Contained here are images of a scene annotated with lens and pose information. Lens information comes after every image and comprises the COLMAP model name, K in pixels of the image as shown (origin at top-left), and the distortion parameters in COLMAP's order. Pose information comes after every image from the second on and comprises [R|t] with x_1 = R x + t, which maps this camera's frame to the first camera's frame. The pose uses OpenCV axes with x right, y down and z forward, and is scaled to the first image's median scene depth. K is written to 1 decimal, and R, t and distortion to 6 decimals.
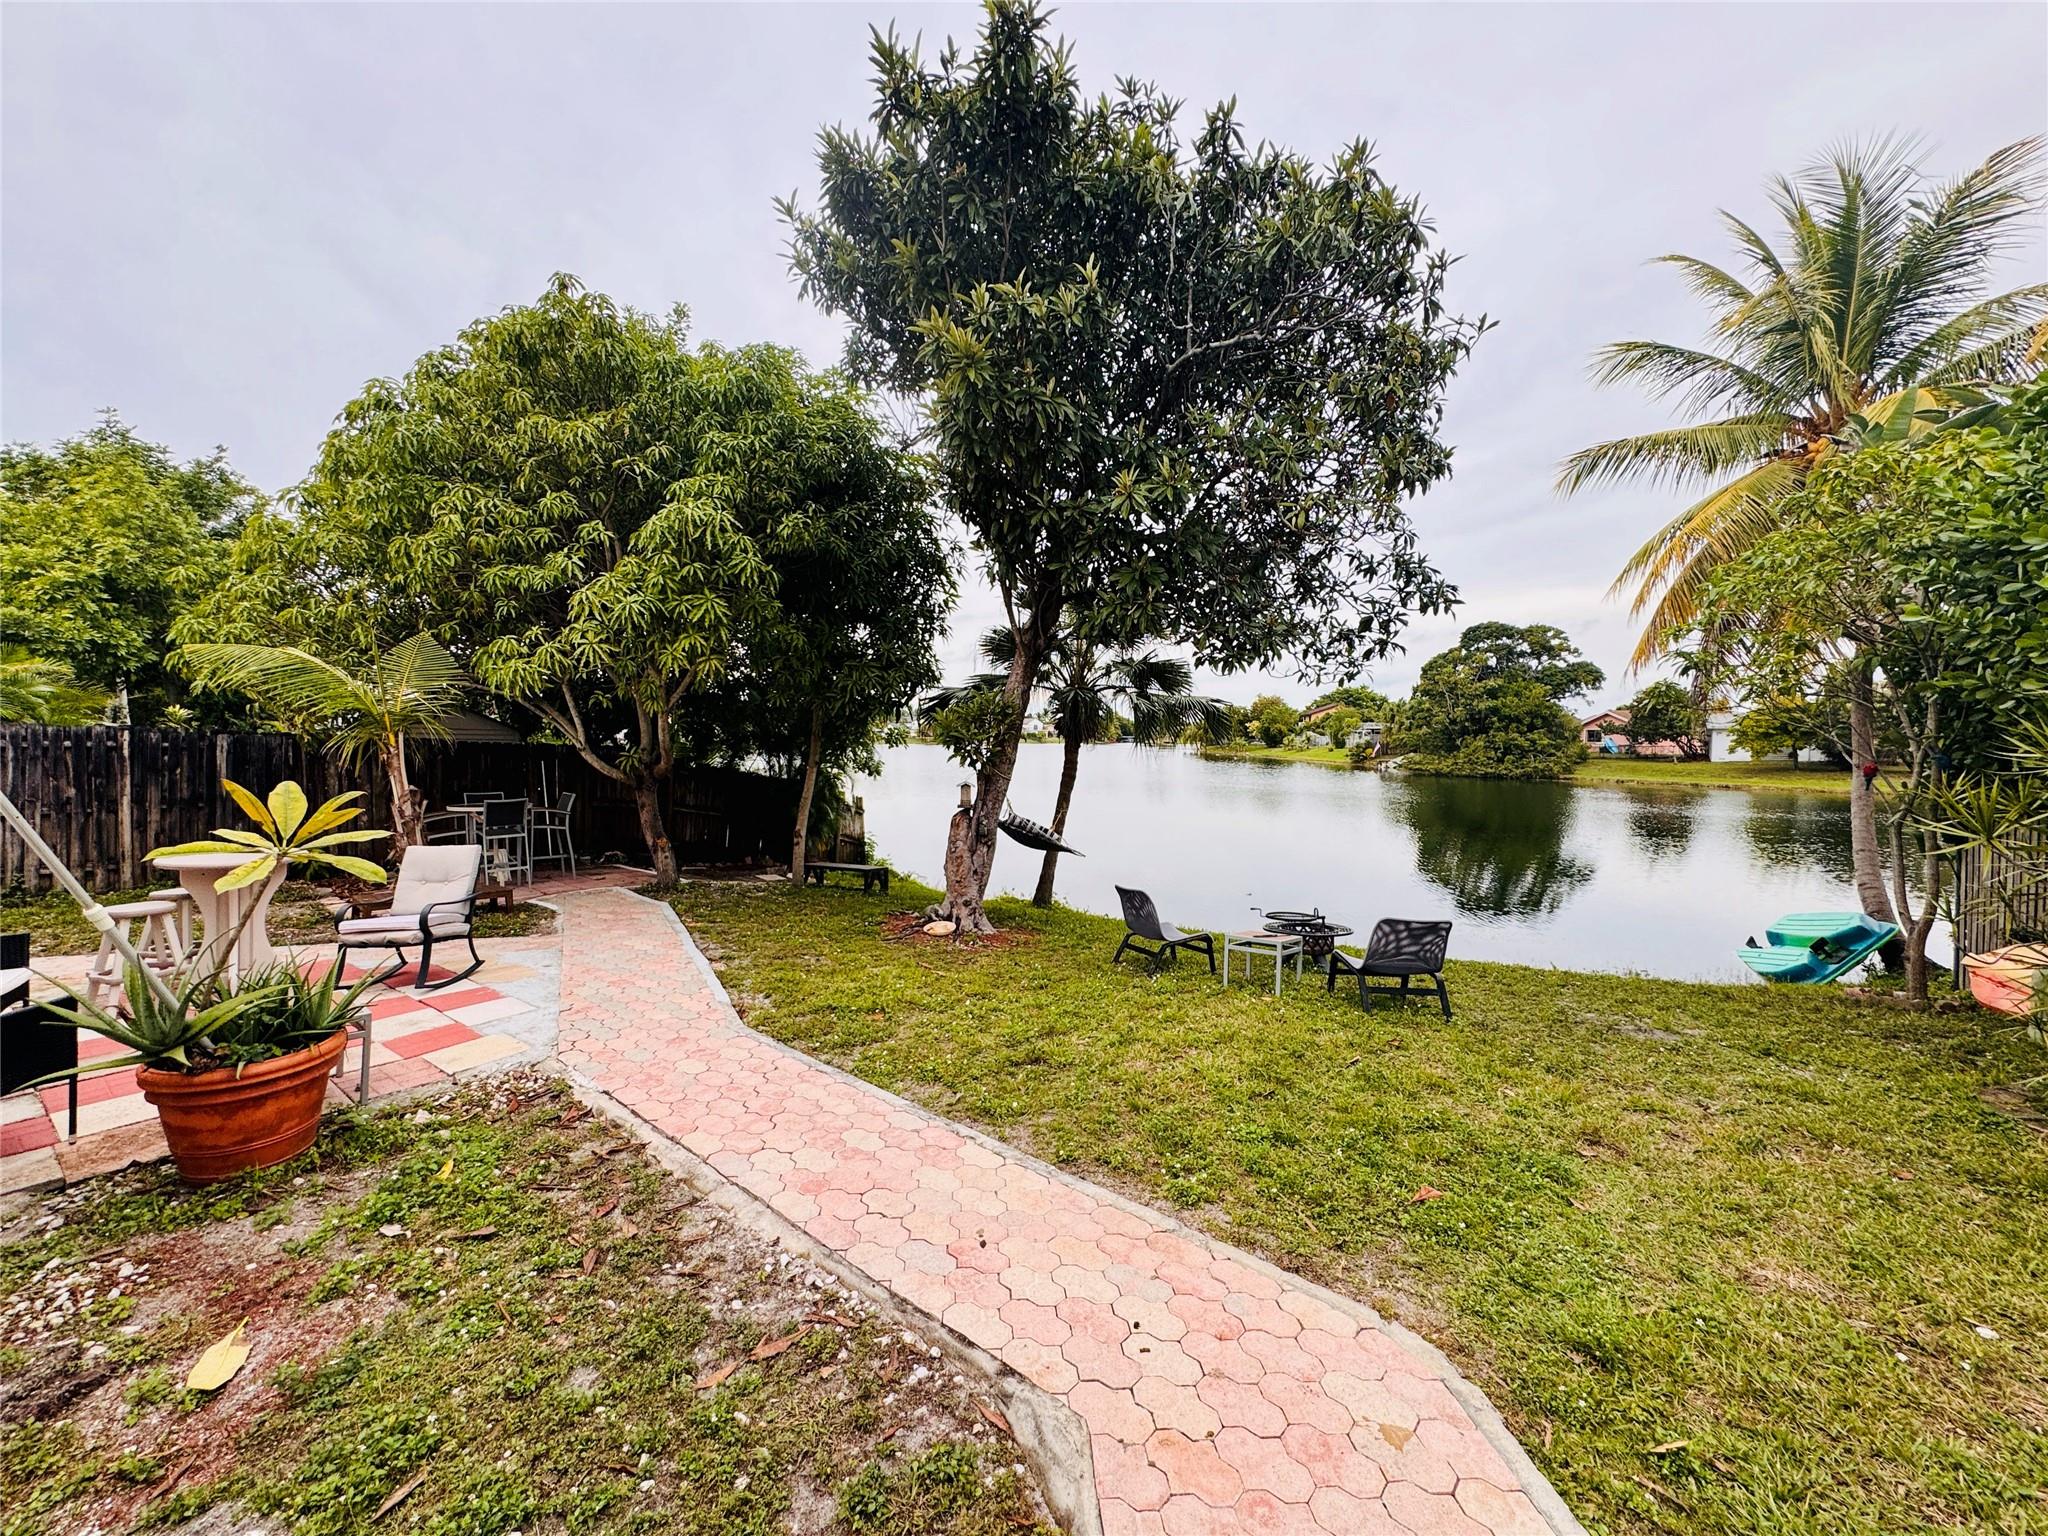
lens RADIAL K [[817.3, 0, 1024.0], [0, 817.3, 768.0], [0, 0, 1]] dist [-0.000586, 0.000227]
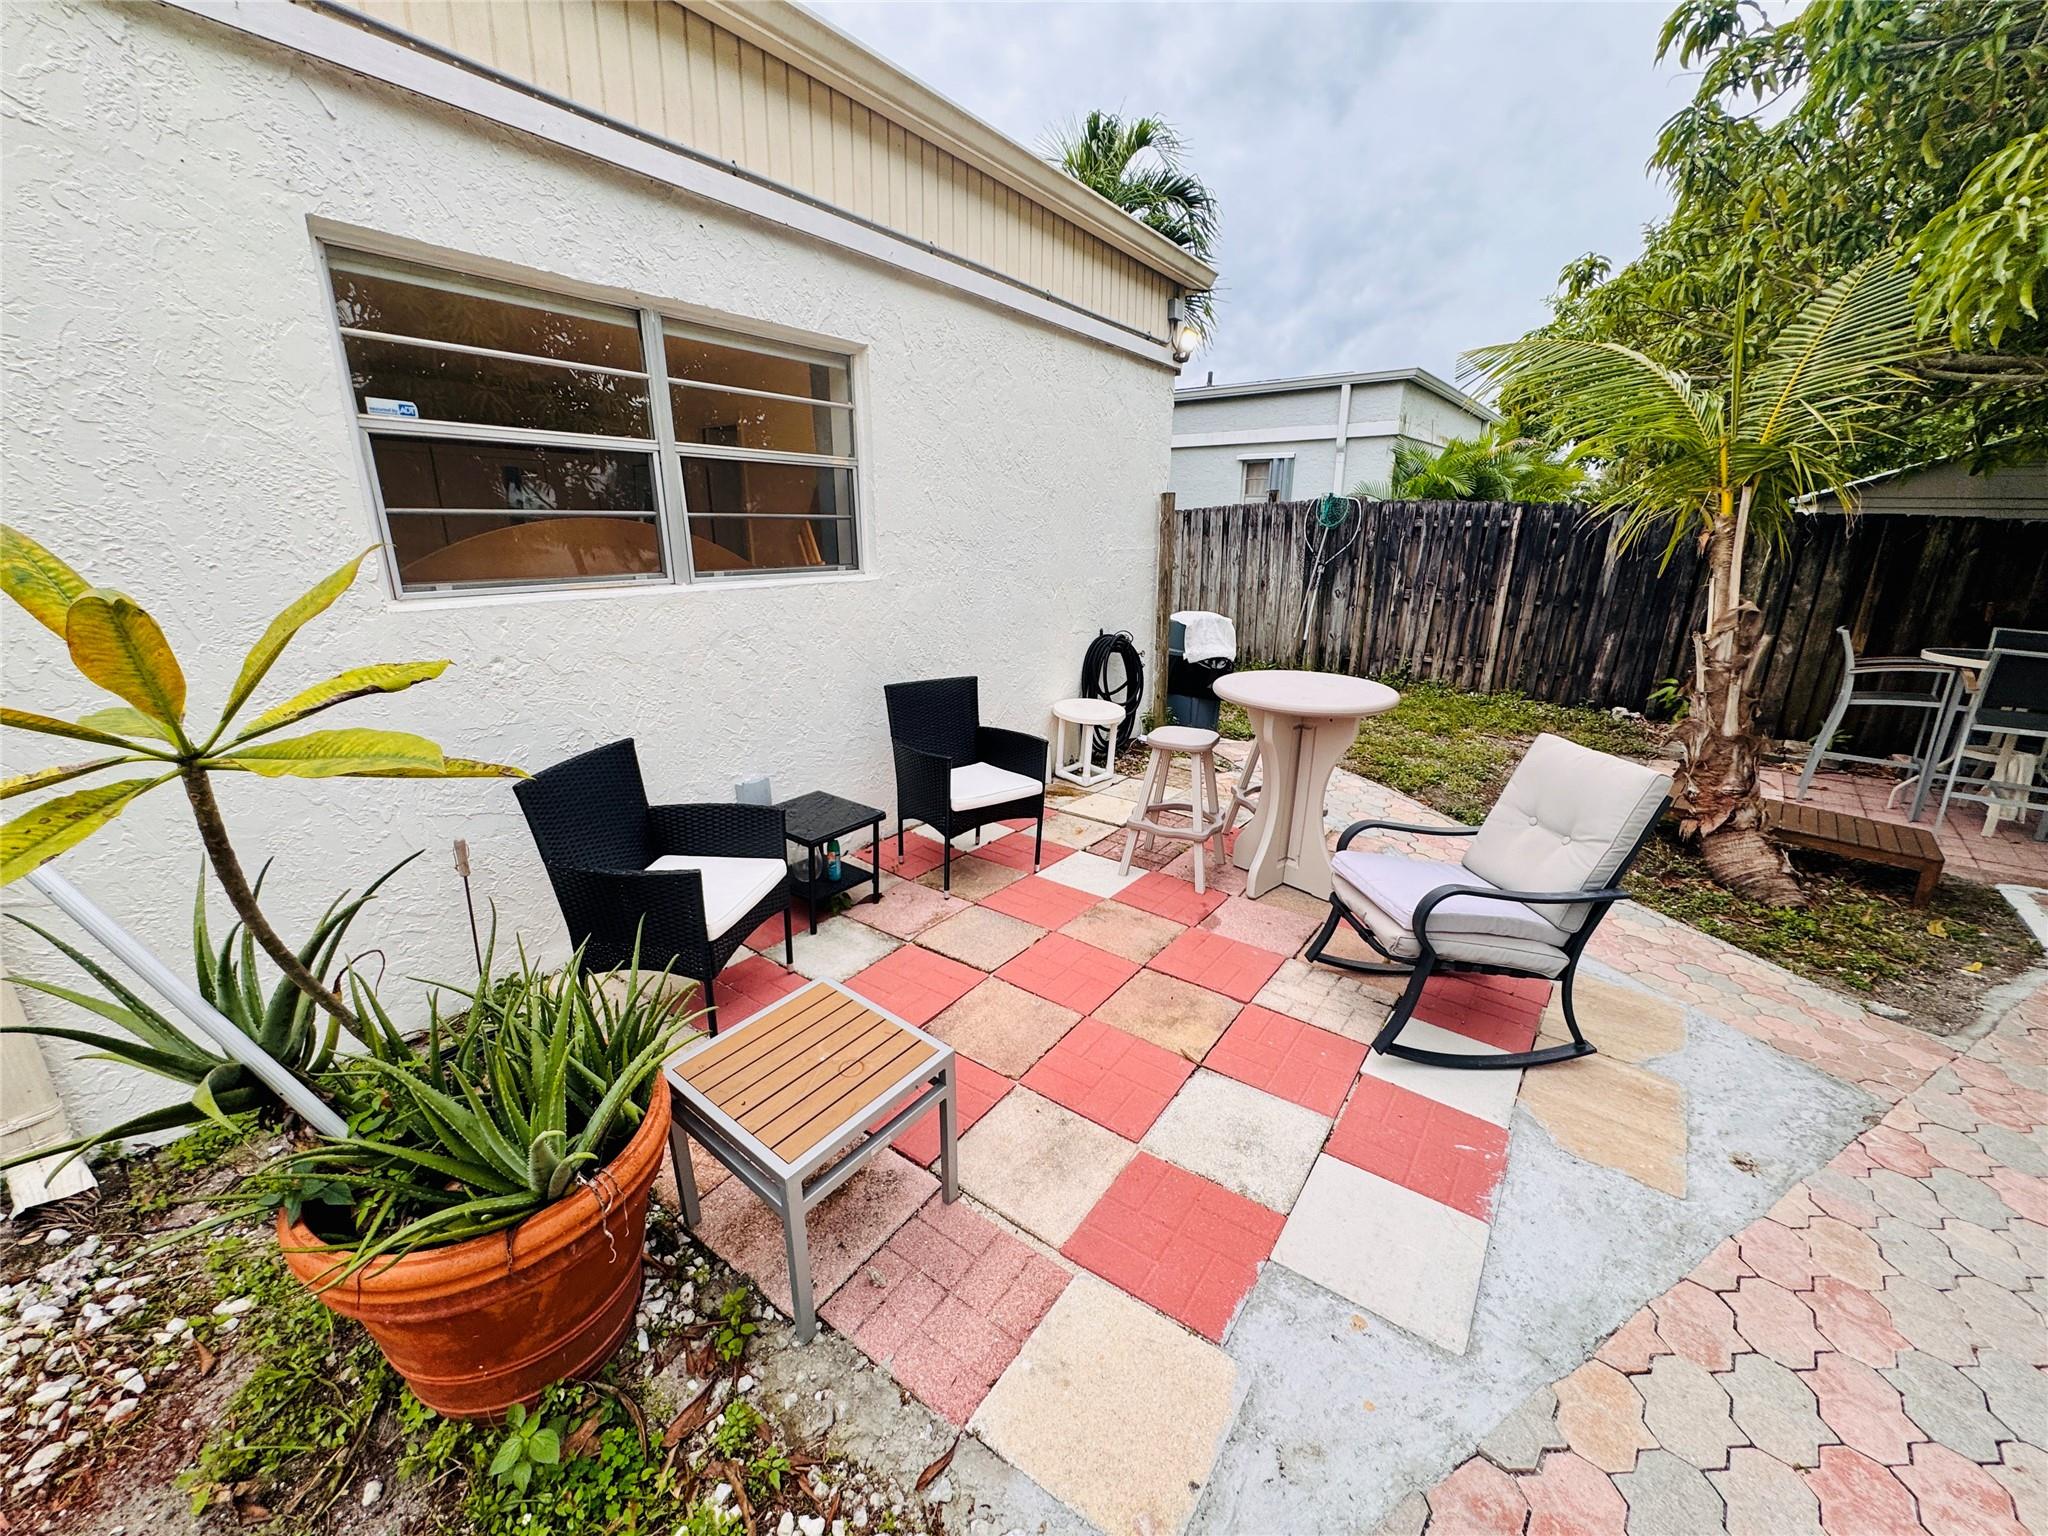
lens RADIAL K [[817.3, 0, 1024.0], [0, 817.3, 768.0], [0, 0, 1]] dist [-0.000586, 0.000227]
pose [[-0.000118, 0.279774, -0.960066, -0.218715], [-0.041002, 0.959257, 0.279543, -0.002179], [0.999159, 0.039397, 0.011358, 0.503299]]
